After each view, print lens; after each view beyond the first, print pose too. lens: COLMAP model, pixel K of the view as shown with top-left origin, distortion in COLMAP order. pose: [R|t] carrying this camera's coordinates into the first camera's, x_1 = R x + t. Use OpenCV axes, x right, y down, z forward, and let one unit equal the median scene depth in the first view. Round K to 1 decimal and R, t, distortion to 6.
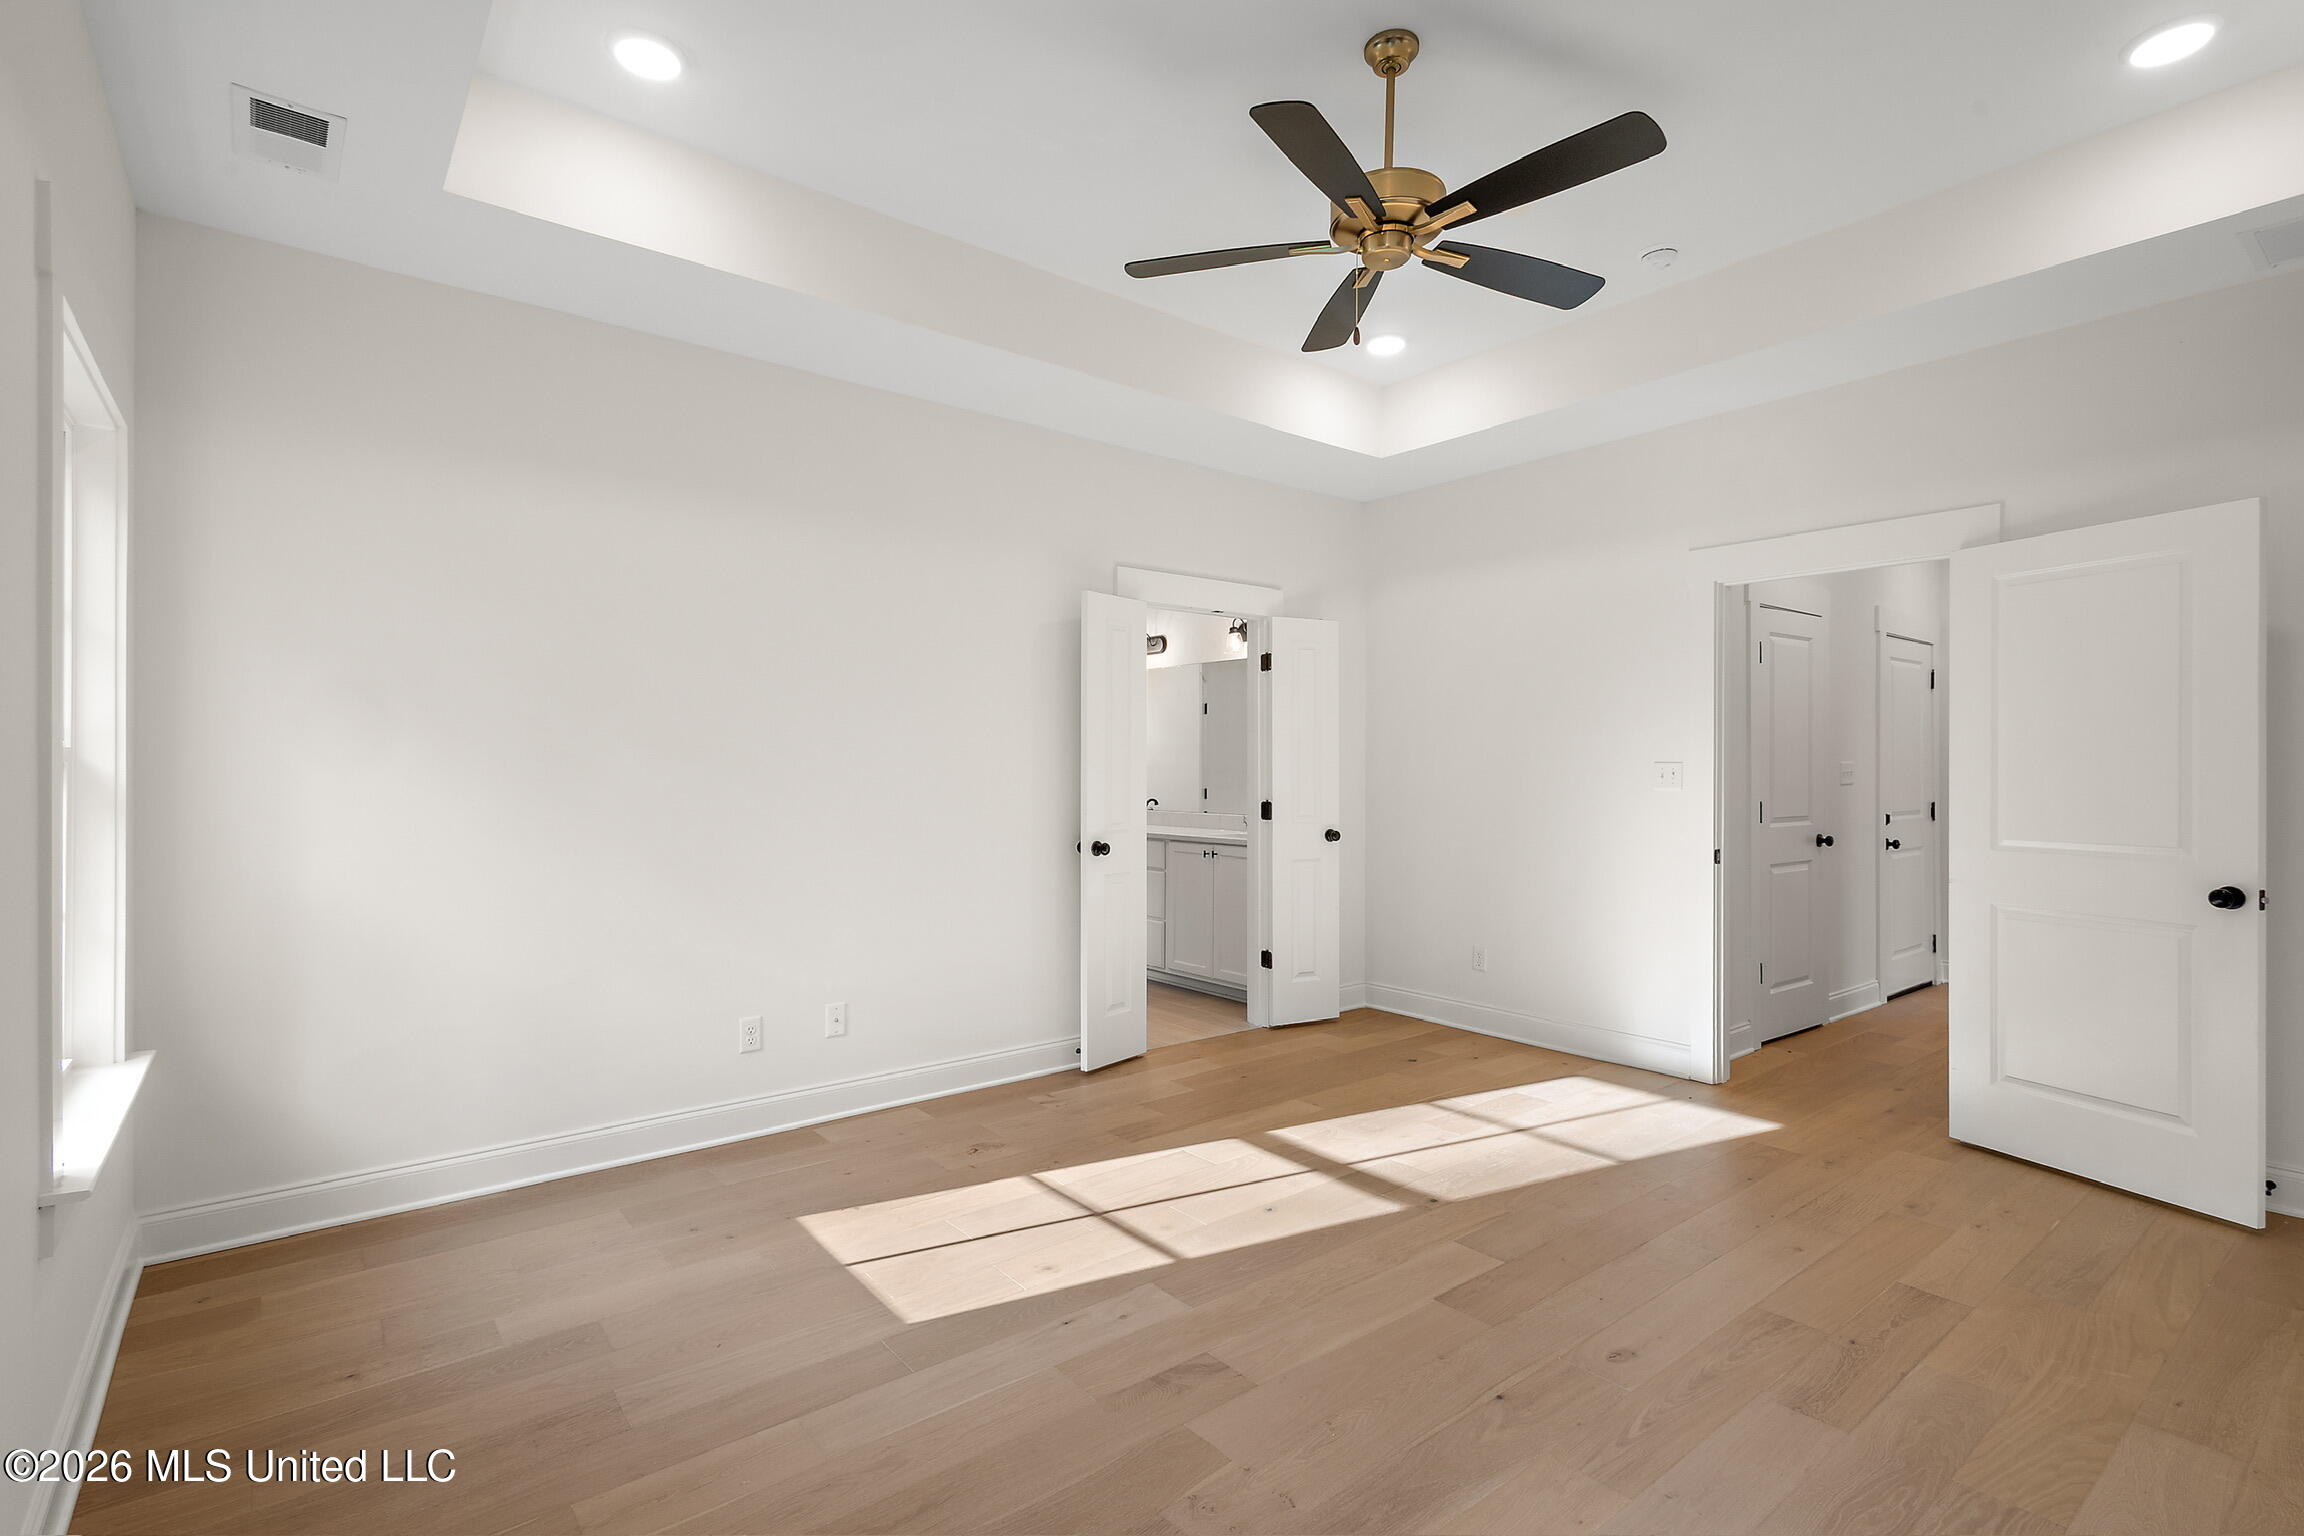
lens RADIAL K [[1097.0, 0, 1154.4], [0, 1097.0, 767.5], [0, 0, 1]] dist [0.003053, 0.000379]
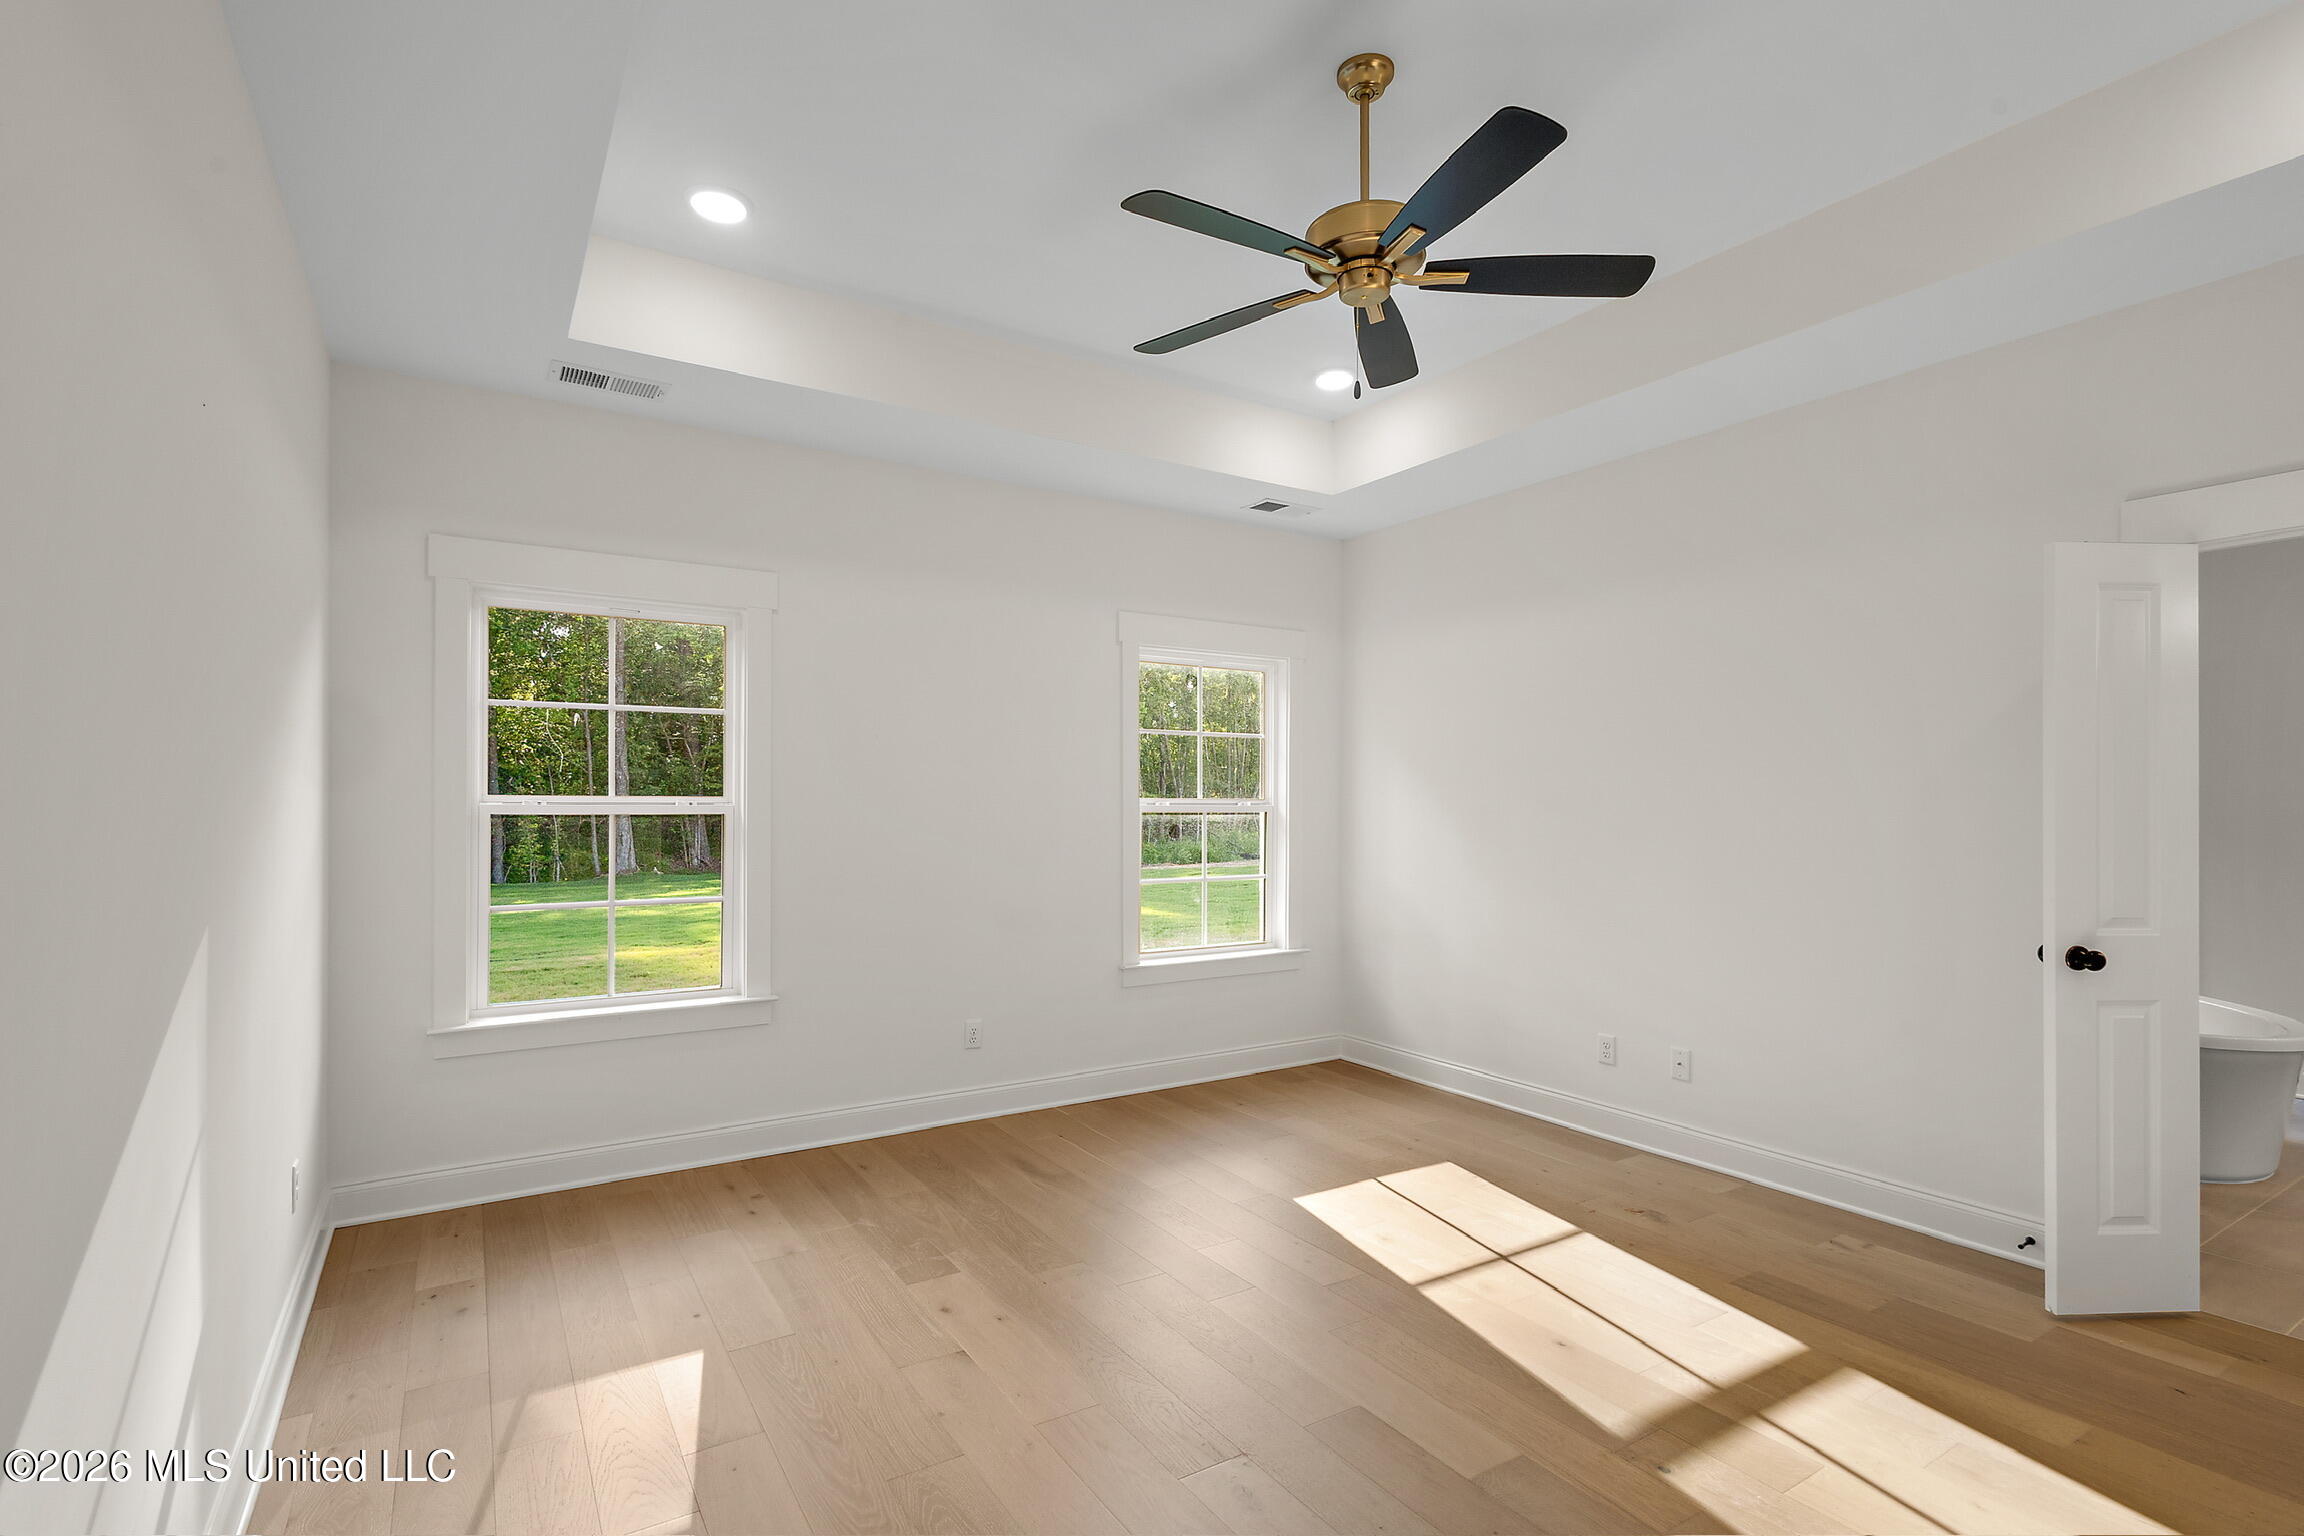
lens RADIAL K [[1097.0, 0, 1156.0], [0, 1097.0, 789.1], [0, 0, 1]] dist [0.003053, 0.000379]
pose [[-0.103051, -0.012143, -0.994602, 0.884802], [-0.019356, 0.999761, -0.010201, -0.007345], [0.994488, 0.018200, -0.103261, 0.694325]]
